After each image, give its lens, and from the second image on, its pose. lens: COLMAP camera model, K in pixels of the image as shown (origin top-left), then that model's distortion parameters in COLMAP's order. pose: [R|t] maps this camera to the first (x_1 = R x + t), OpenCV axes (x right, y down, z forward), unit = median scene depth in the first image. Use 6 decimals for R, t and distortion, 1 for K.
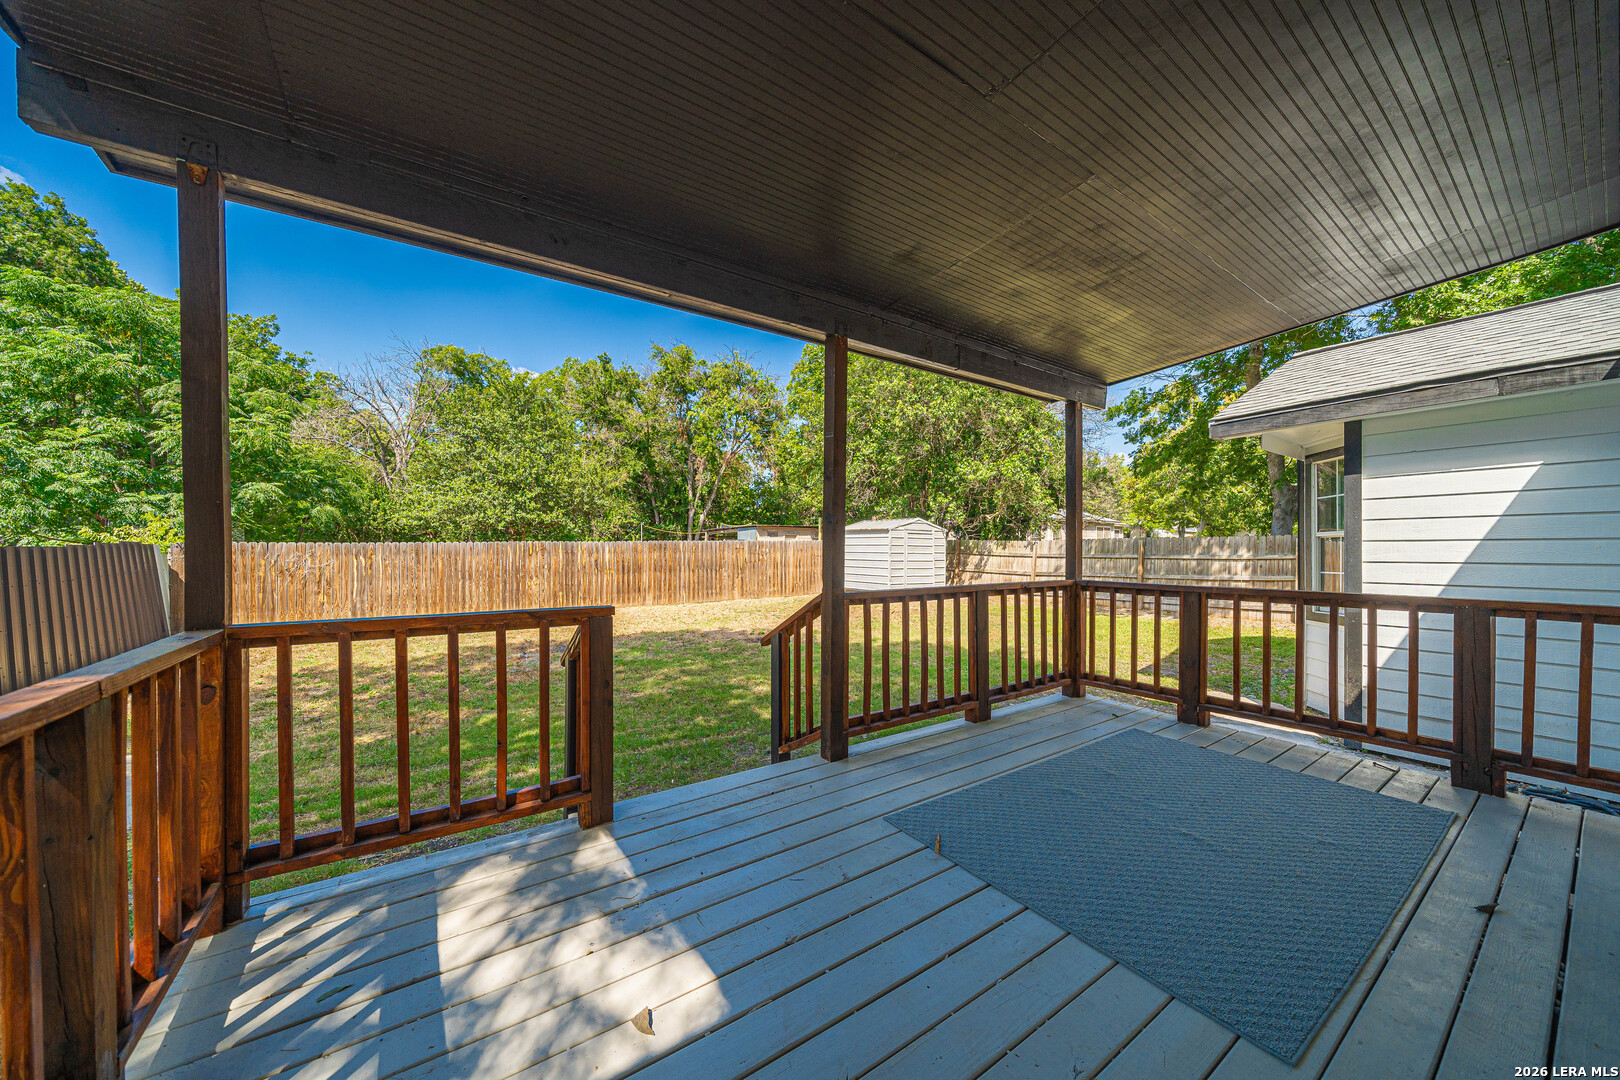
lens RADIAL K [[560.1, 0, 809.9], [0, 560.1, 556.8], [0, 0, 1]] dist [-0.000142, -0.000025]
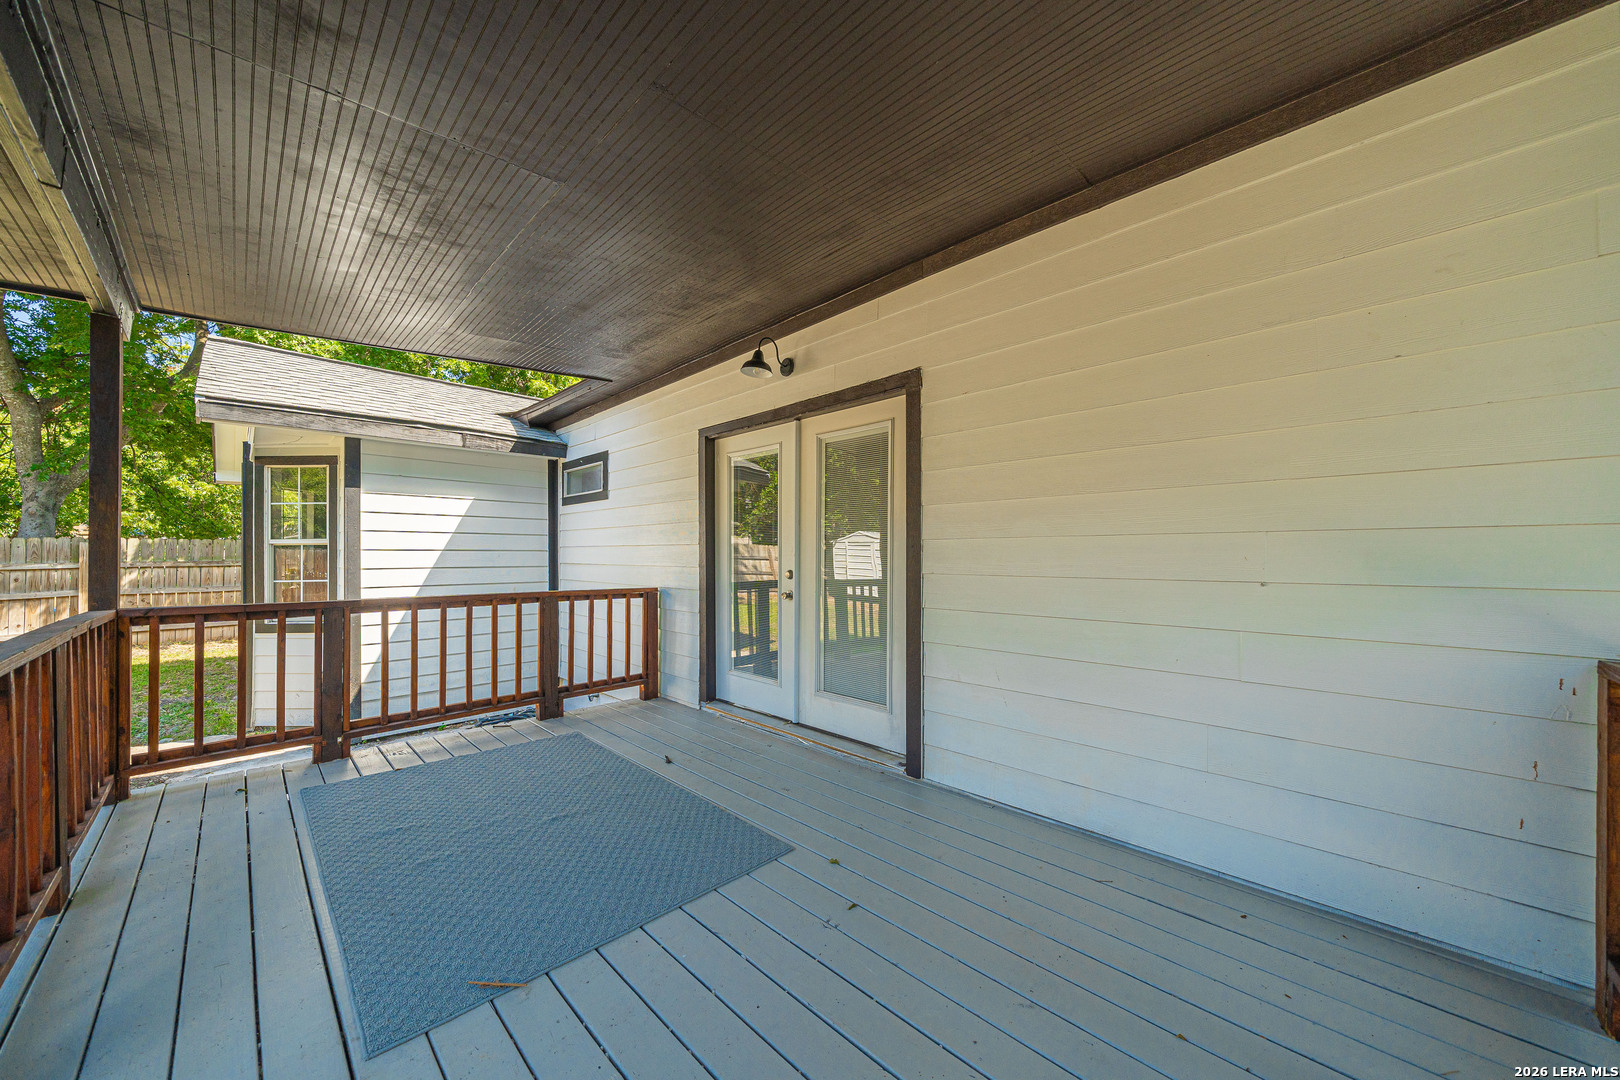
lens RADIAL K [[560.1, 0, 809.9], [0, 560.1, 556.8], [0, 0, 1]] dist [-0.000142, -0.000025]
pose [[-0.192410, 0.001310, 0.981314, -0.264259], [0.011341, 0.999935, 0.000888, -0.006227], [-0.981249, 0.011300, -0.192412, 0.376281]]
